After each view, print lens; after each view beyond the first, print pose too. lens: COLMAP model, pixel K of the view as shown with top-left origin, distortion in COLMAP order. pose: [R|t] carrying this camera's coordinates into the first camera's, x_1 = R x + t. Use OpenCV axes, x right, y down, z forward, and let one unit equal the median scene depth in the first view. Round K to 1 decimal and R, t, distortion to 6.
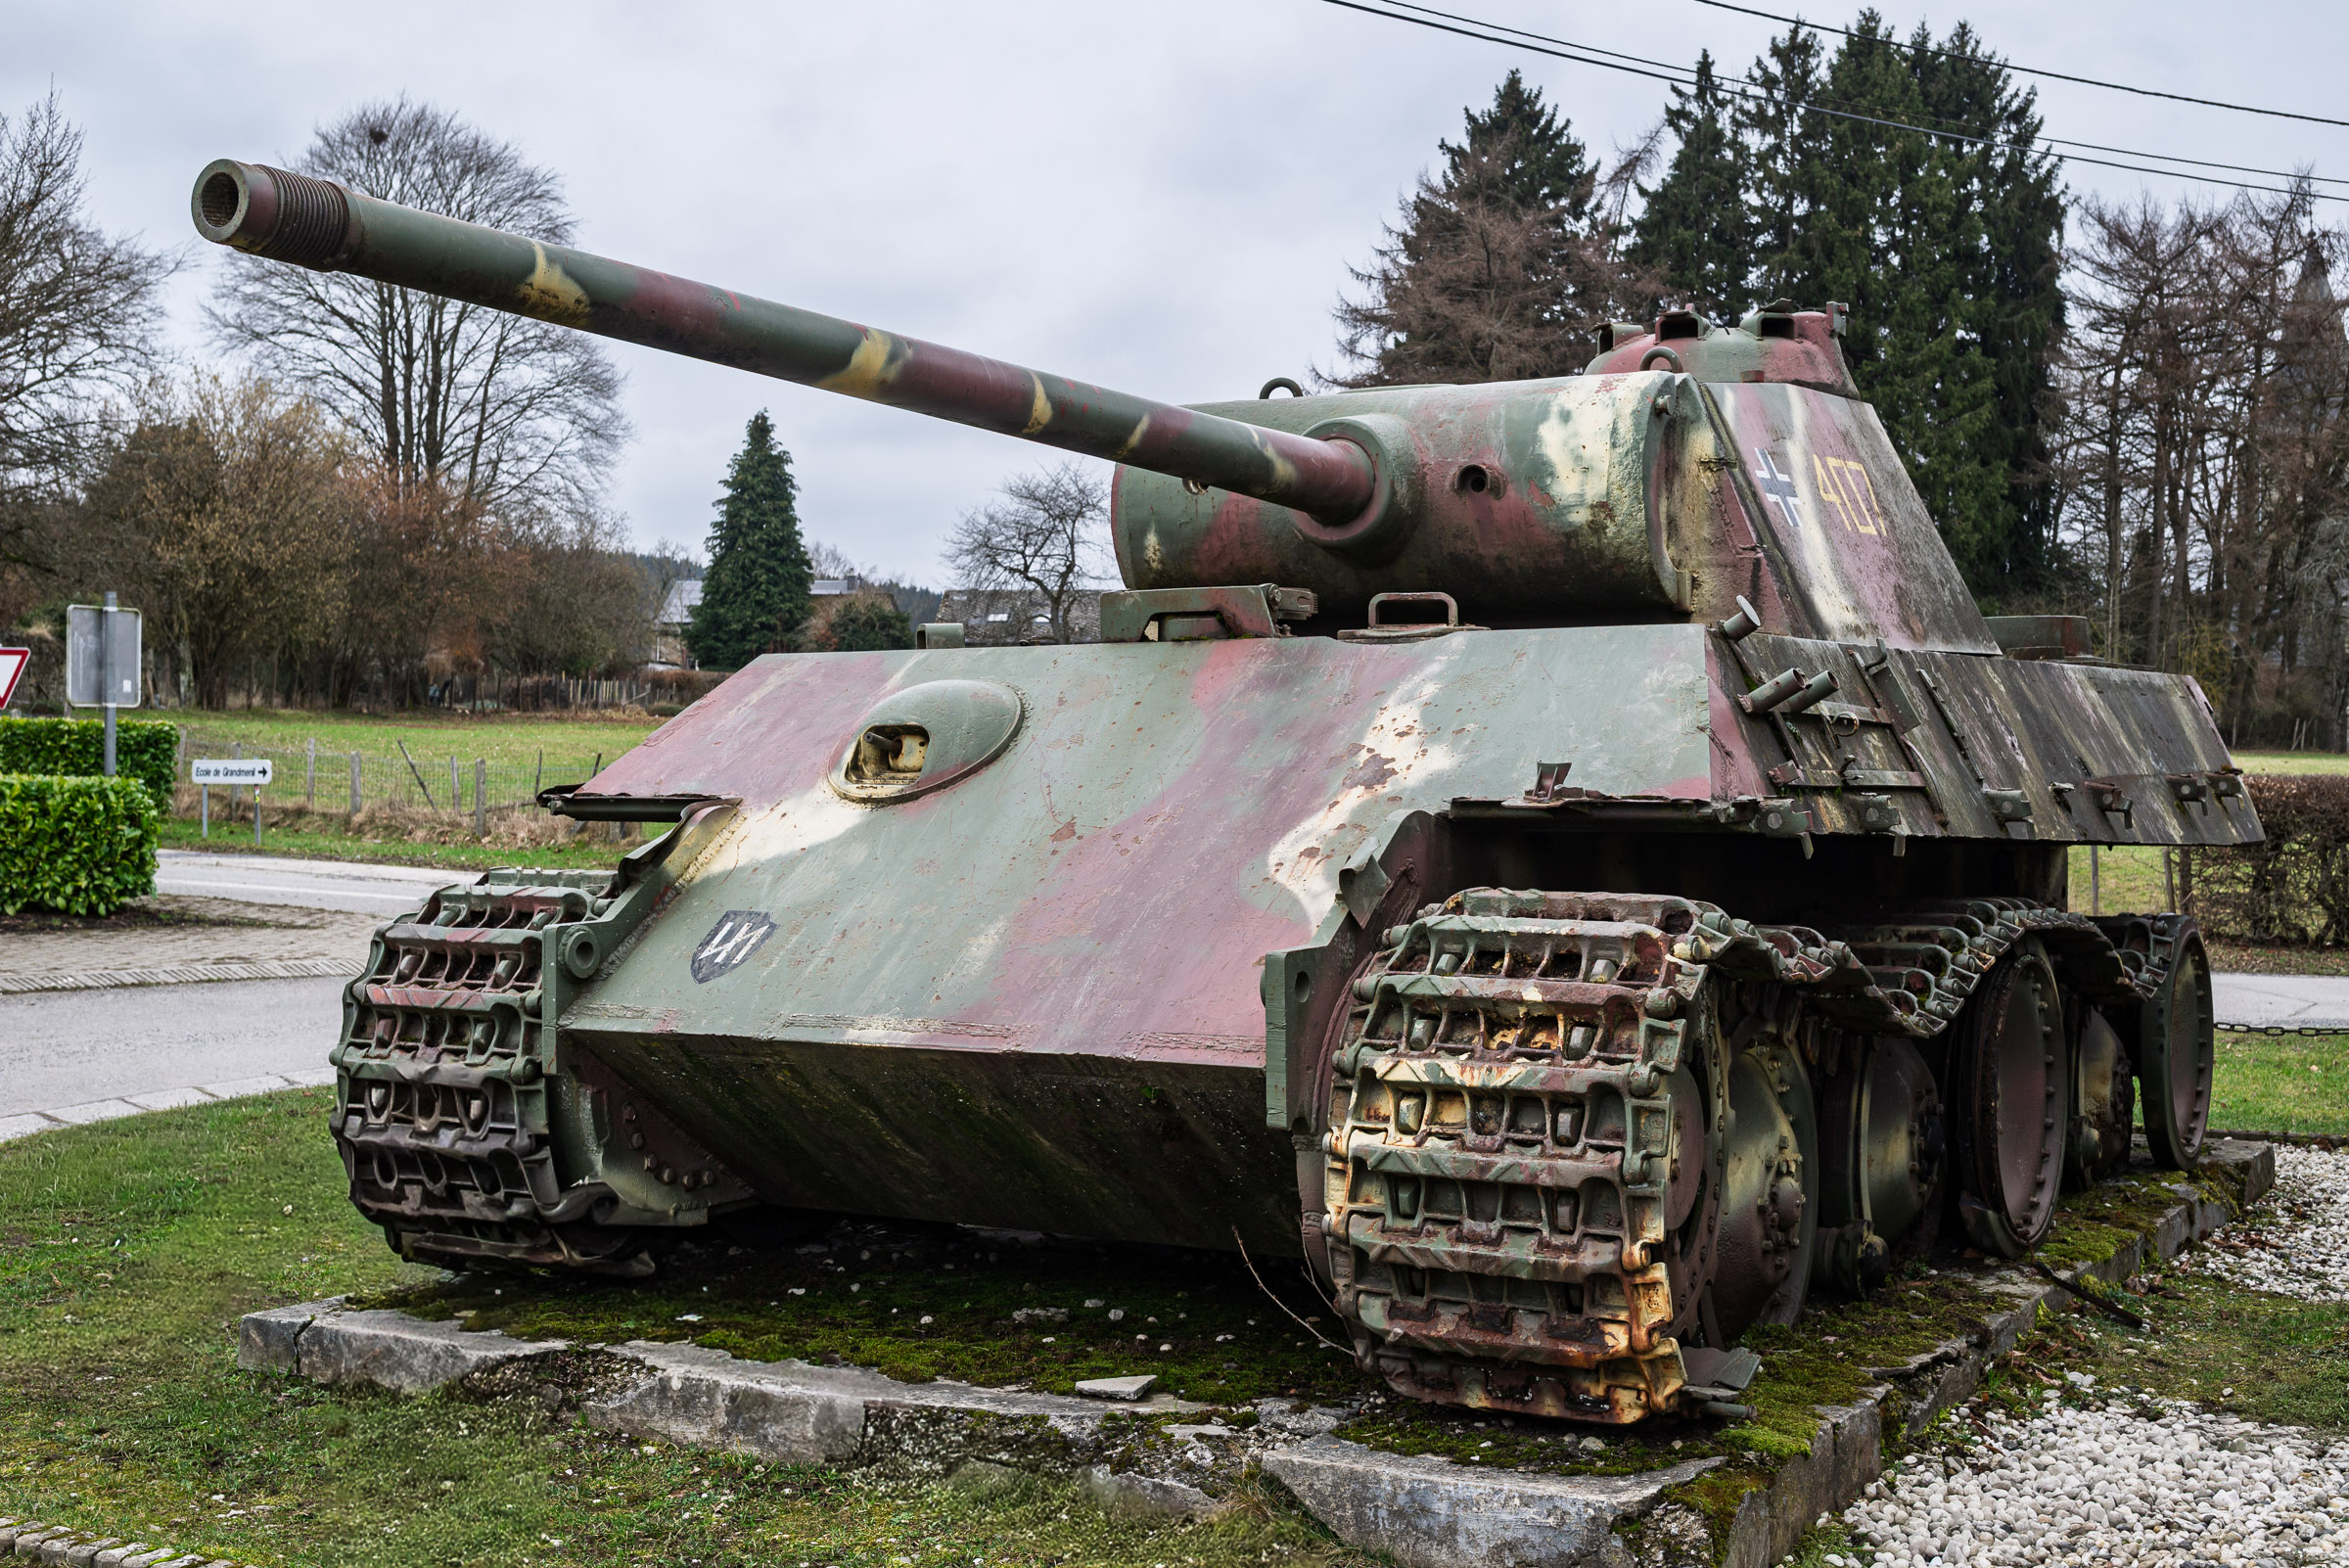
lens RADIAL K [[2771.4, 0, 1174.5], [0, 2771.4, 784.0], [0, 0, 1]] dist [-0.010475, -0.018450]
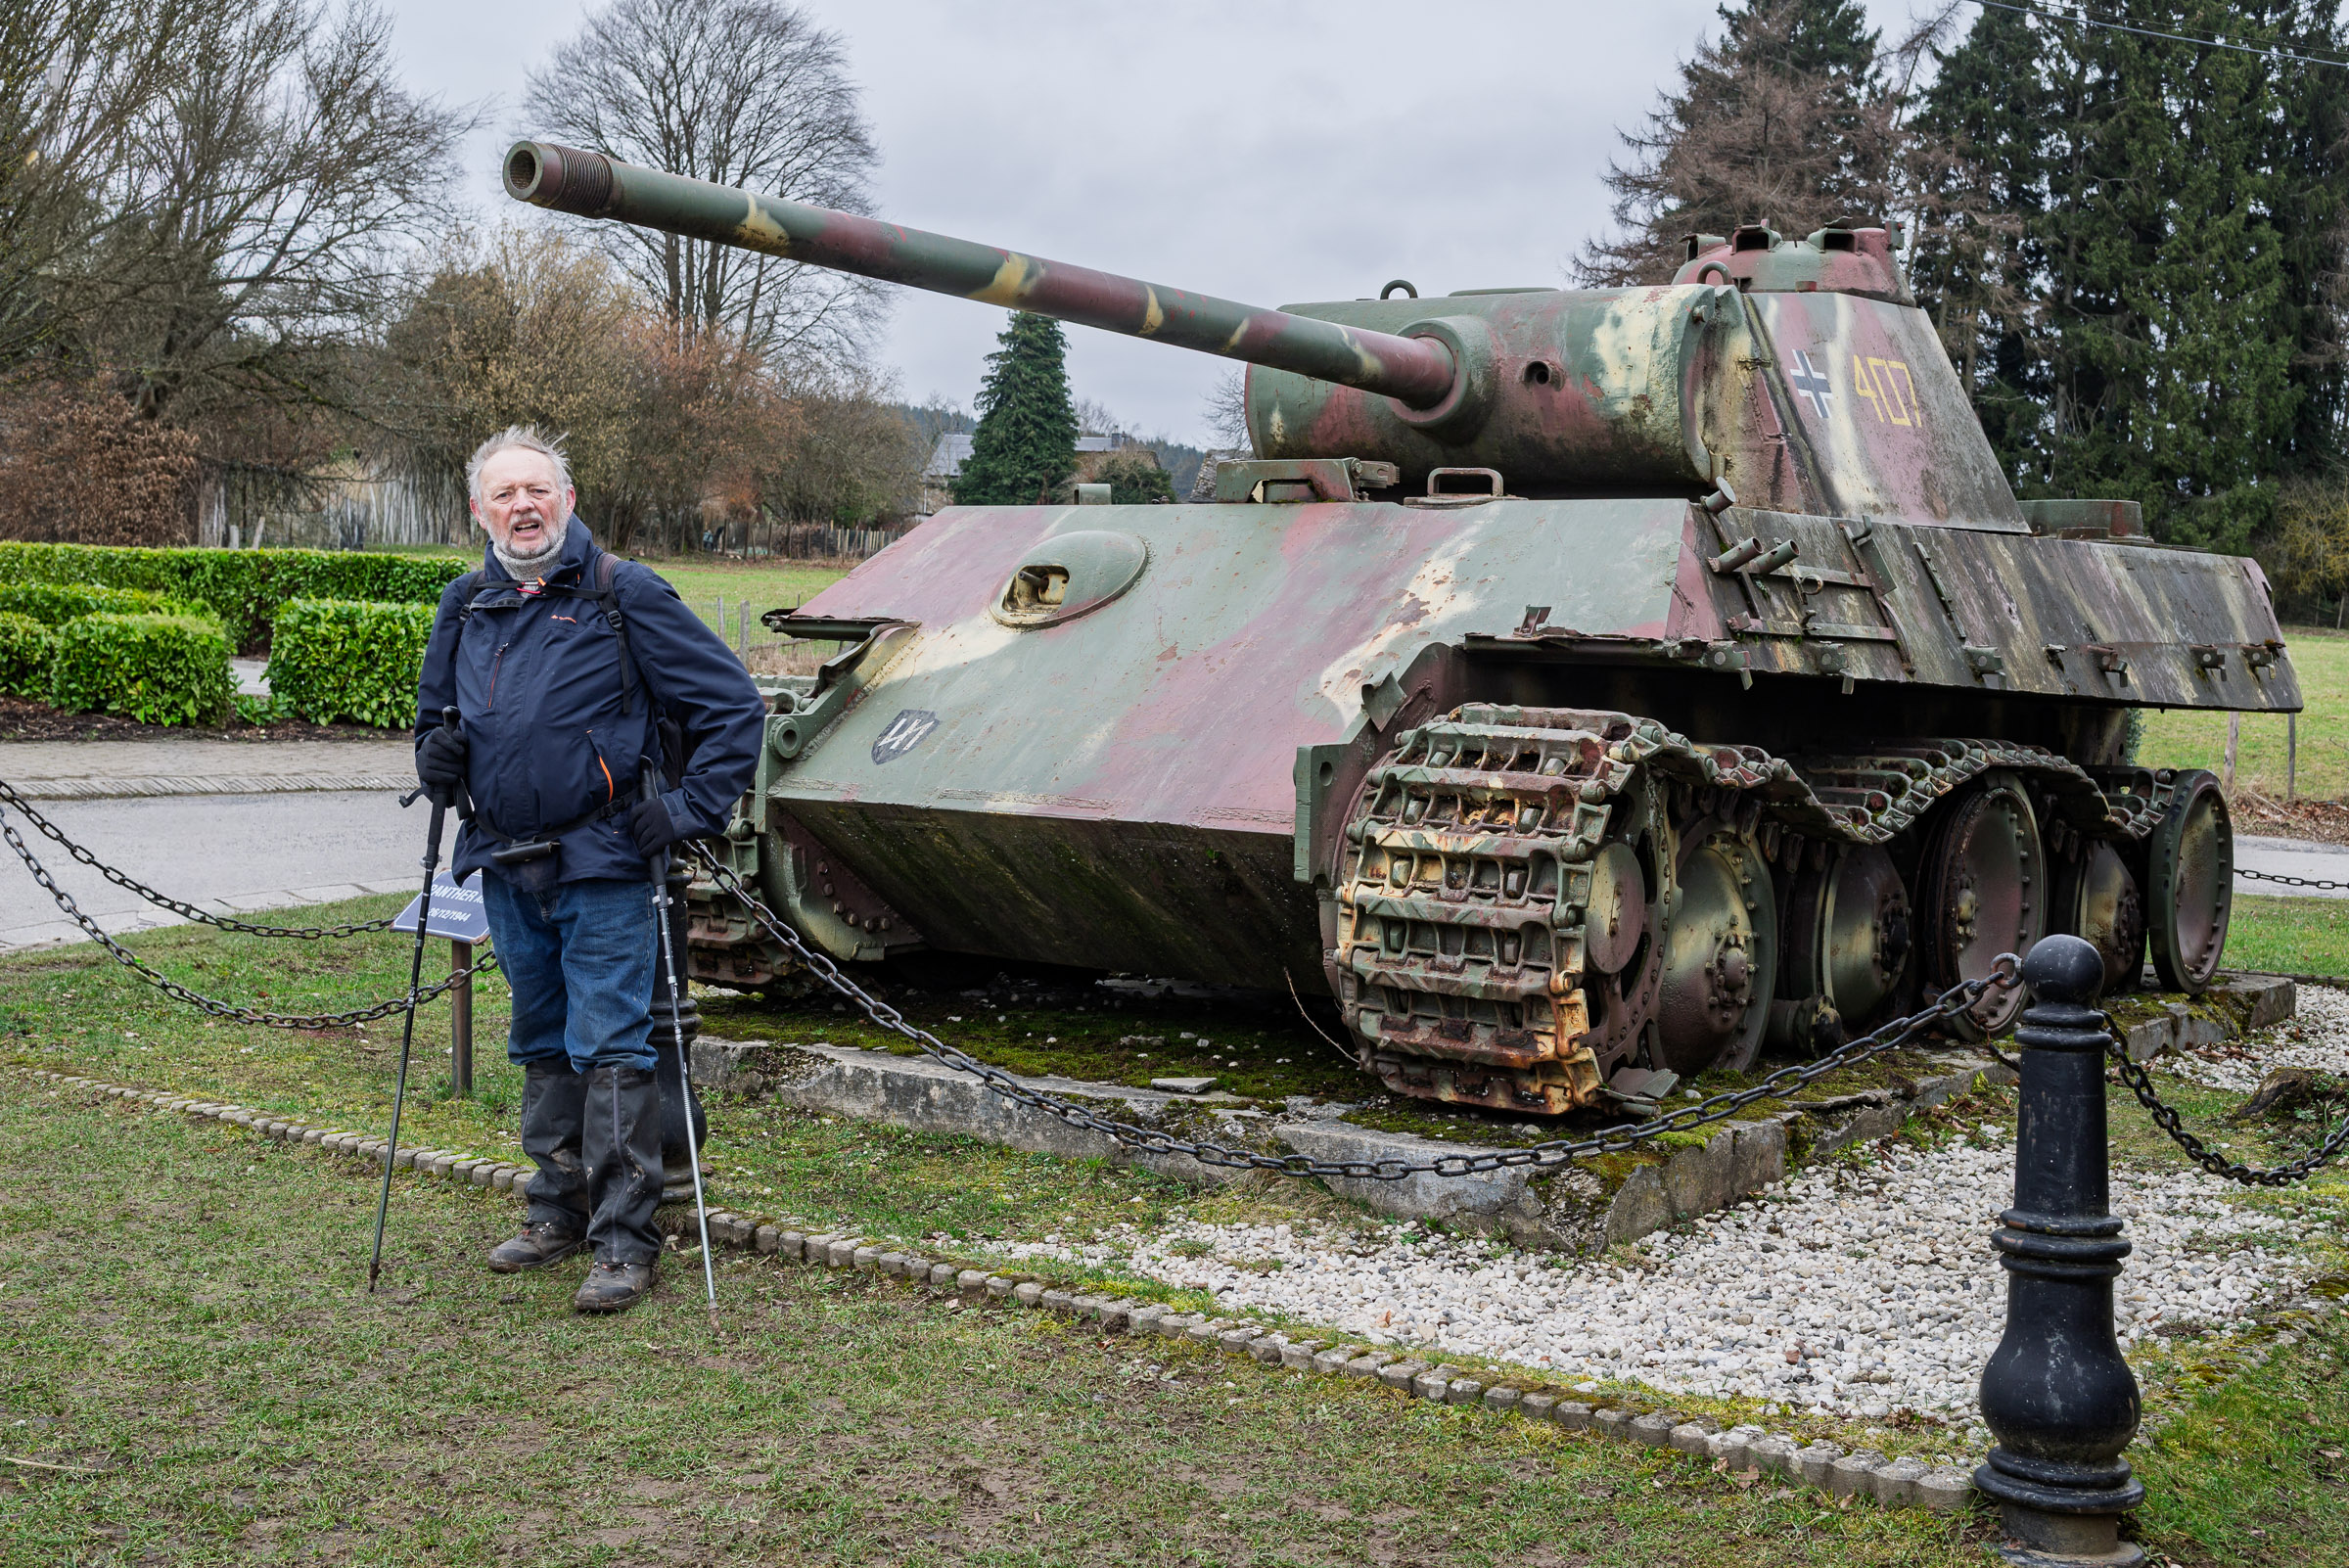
lens RADIAL K [[2771.4, 0, 1174.5], [0, 2771.4, 784.0], [0, 0, 1]] dist [-0.010475, -0.018450]
pose [[0.995045, 0.033438, -0.093633, 0.077994], [-0.028748, 0.998285, 0.051005, 0.011409], [0.095178, -0.048060, 0.994299, -0.234068]]
